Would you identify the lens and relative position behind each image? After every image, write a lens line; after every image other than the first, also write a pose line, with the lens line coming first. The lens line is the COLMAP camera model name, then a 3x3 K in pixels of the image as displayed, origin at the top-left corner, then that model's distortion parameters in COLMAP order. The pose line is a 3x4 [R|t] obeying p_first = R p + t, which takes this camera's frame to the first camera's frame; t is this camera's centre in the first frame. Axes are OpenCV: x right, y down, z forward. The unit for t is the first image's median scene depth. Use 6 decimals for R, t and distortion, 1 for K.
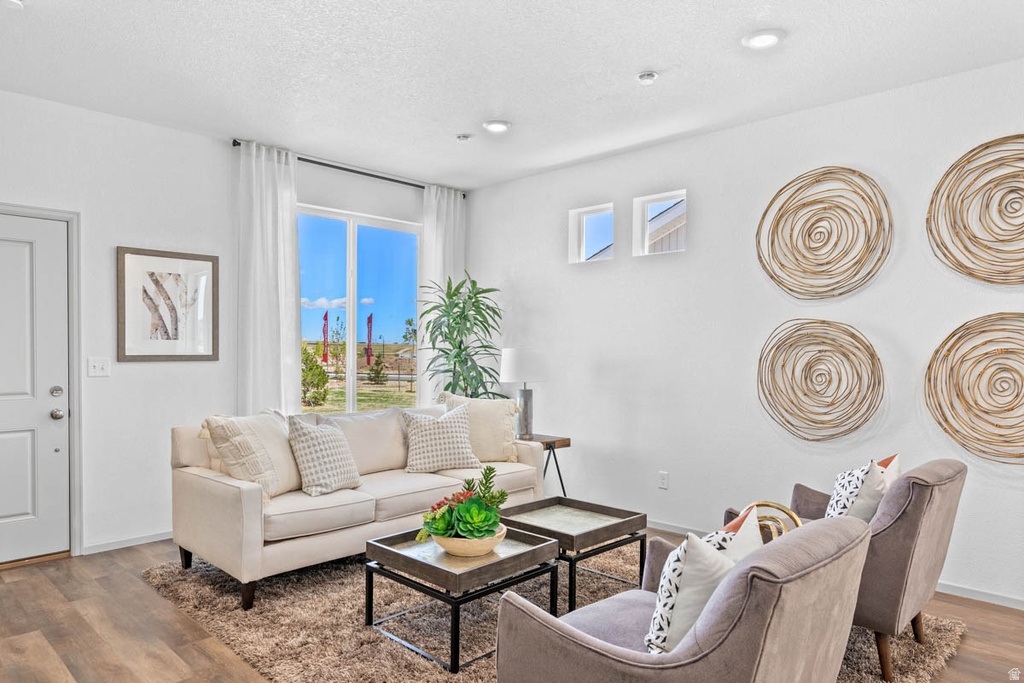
lens RADIAL K [[648.1, 0, 517.2], [0, 648.1, 368.5], [0, 0, 1]] dist [-0.009233, 0.003206]
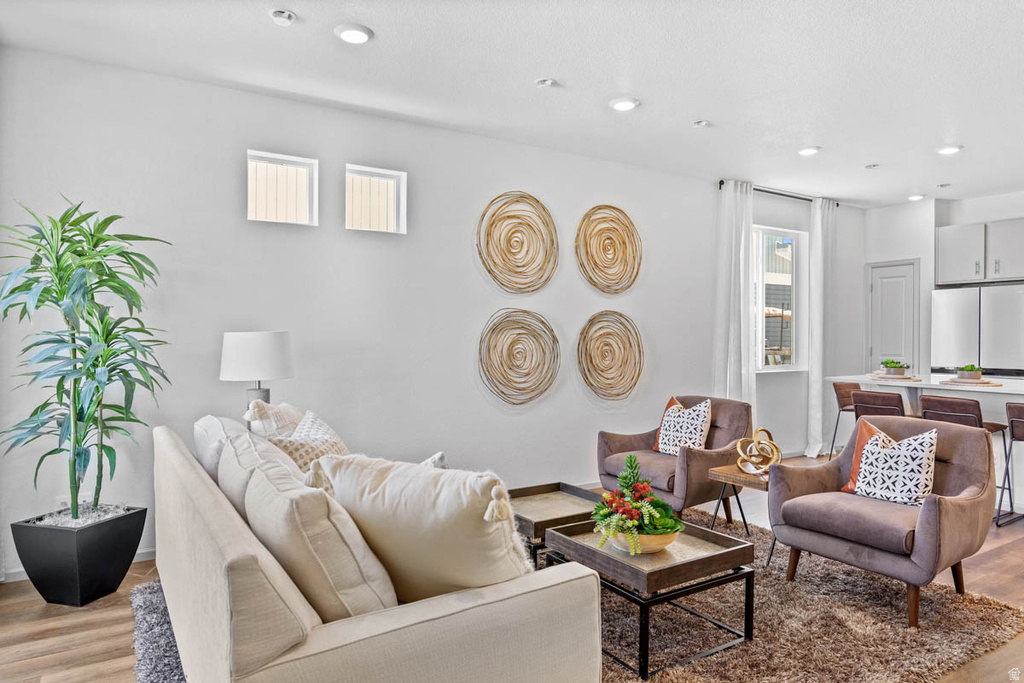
lens RADIAL K [[648.1, 0, 503.2], [0, 648.1, 340.4], [0, 0, 1]] dist [-0.009233, 0.003206]
pose [[0.243680, -0.013153, 0.969767, -0.744701], [0.027230, 0.999607, 0.006715, -0.022308], [-0.969473, 0.024771, 0.243942, 0.680068]]
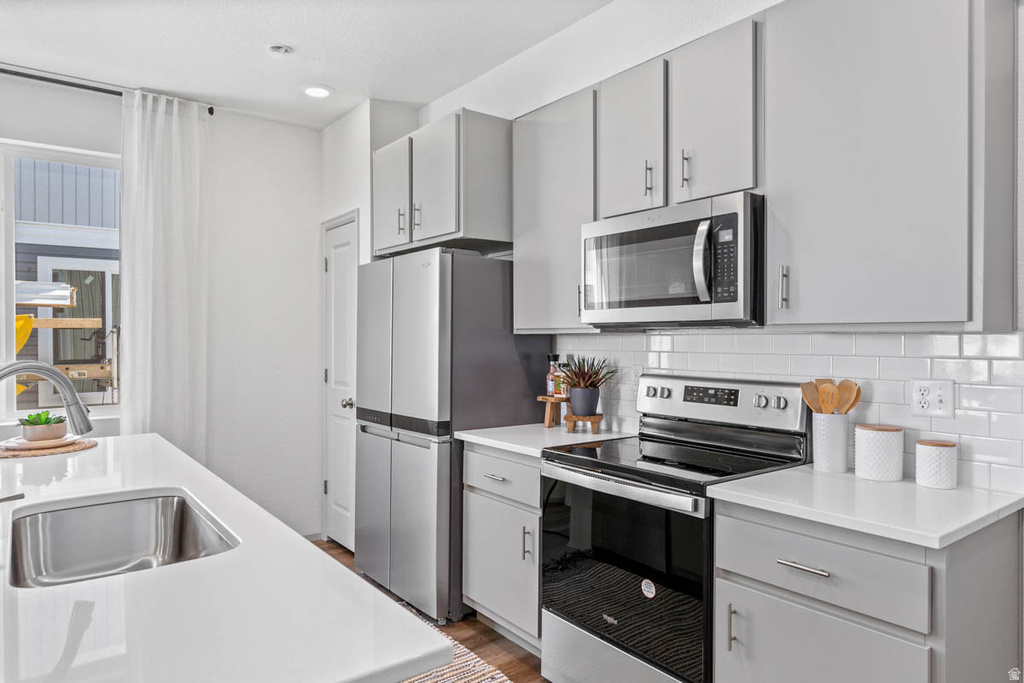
lens RADIAL K [[648.1, 0, 509.8], [0, 648.1, 332.9], [0, 0, 1]] dist [-0.009233, 0.003206]
pose [[0.153061, -0.002377, 0.988214, 0.280444], [0.033691, 0.999428, -0.002814, -0.006613], [-0.987642, 0.033725, 0.153054, -0.331528]]
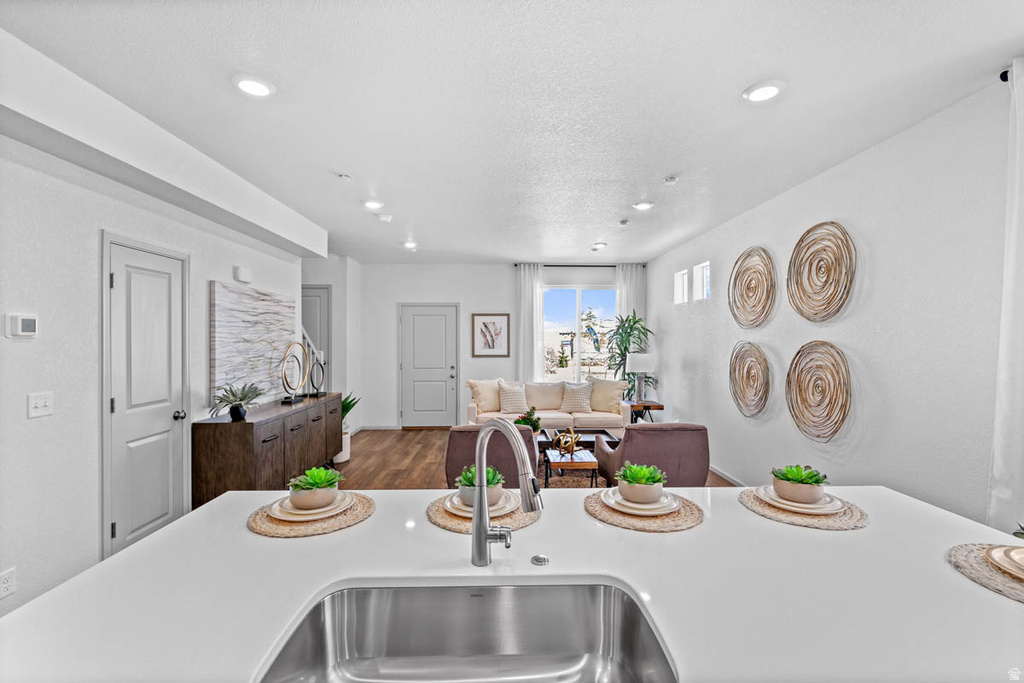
lens RADIAL K [[454.4, 0, 512.5], [0, 454.4, 339.0], [0, 0, 1]] dist [0.001903, 0.000115]
pose [[0.716855, -0.006148, -0.697195, 0.784532], [-0.016103, 0.999548, -0.025371, -0.040994], [0.697036, 0.029414, 0.716432, -0.206796]]
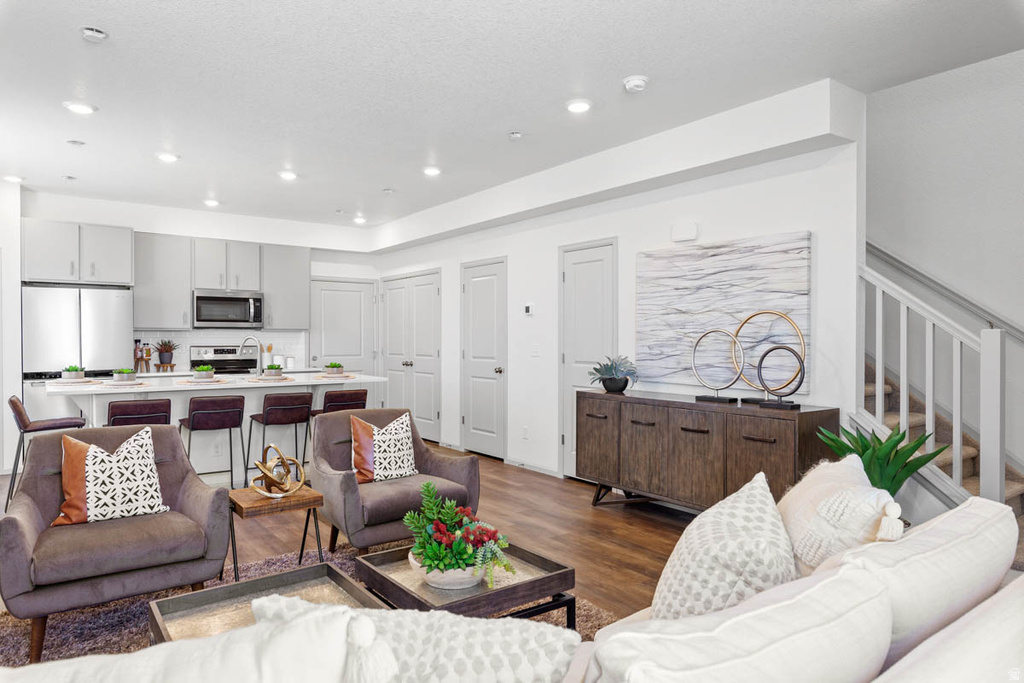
lens RADIAL K [[648.1, 0, 516.5], [0, 648.1, 342.9], [0, 0, 1]] dist [-0.009233, 0.003206]
pose [[-0.986976, -0.008206, 0.160660, -0.215442], [-0.001787, 0.999196, 0.040058, -0.043504], [-0.160859, 0.039249, -0.986197, 1.294395]]
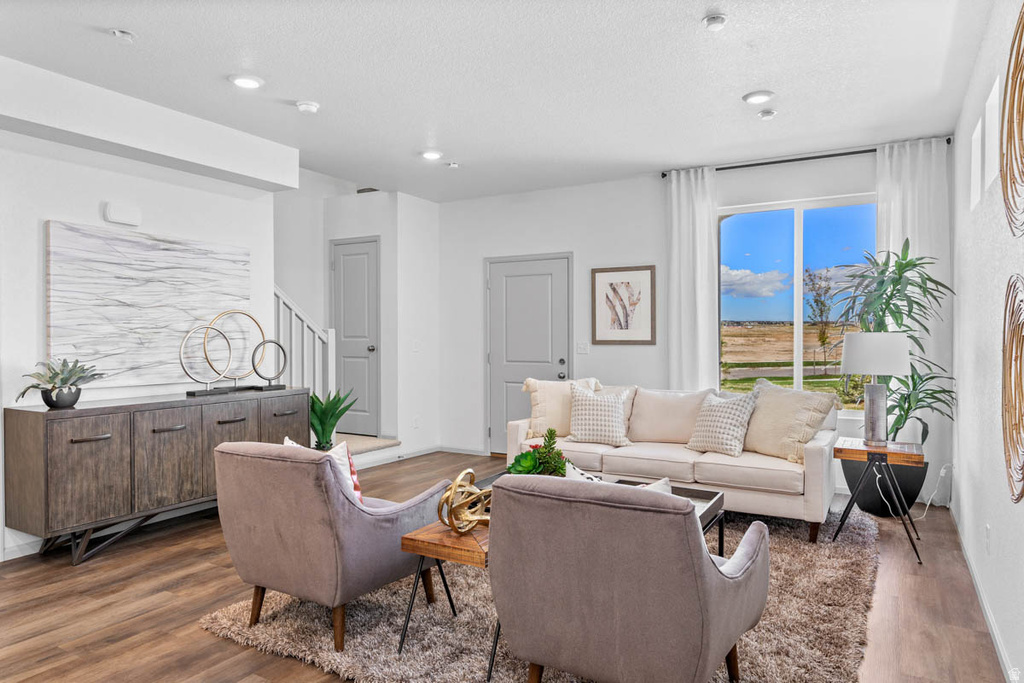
lens RADIAL K [[648.1, 0, 509.9], [0, 648.1, 346.7], [0, 0, 1]] dist [-0.009233, 0.003206]
pose [[0.241079, 0.010916, -0.970444, 0.820416], [-0.026427, 0.999640, 0.004679, -0.007108], [0.970146, 0.024518, 0.241280, 0.444403]]
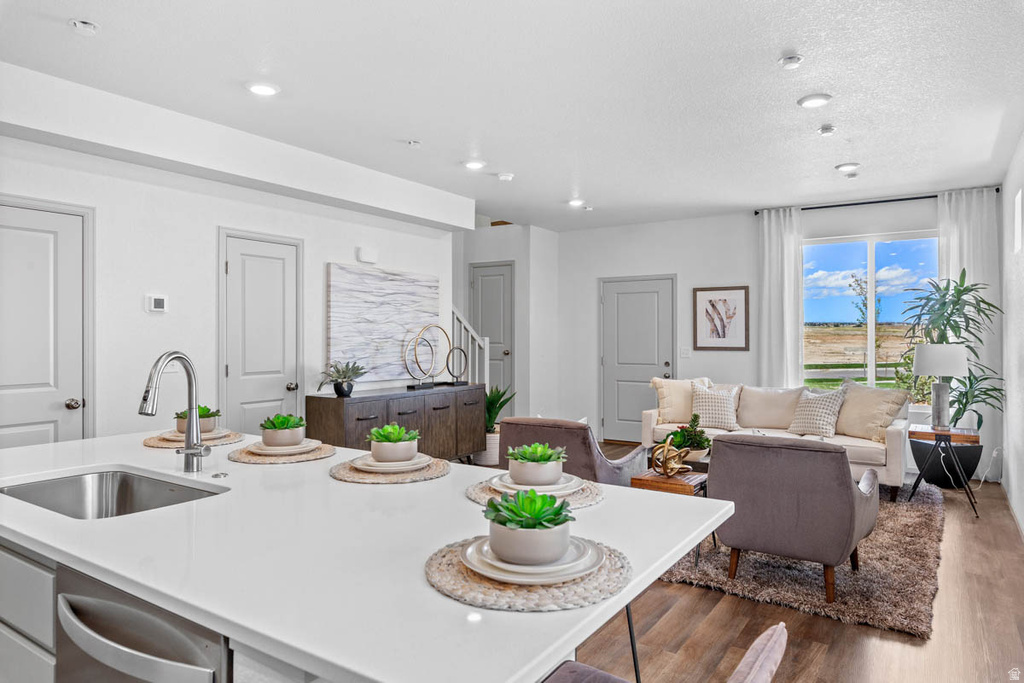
lens RADIAL K [[648.1, 0, 506.1], [0, 648.1, 335.6], [0, 0, 1]] dist [-0.009233, 0.003206]
pose [[0.181631, -0.006157, -0.983347, 1.109412], [-0.029404, 0.999499, -0.011690, -0.014771], [0.982927, 0.031037, 0.181359, 0.135964]]
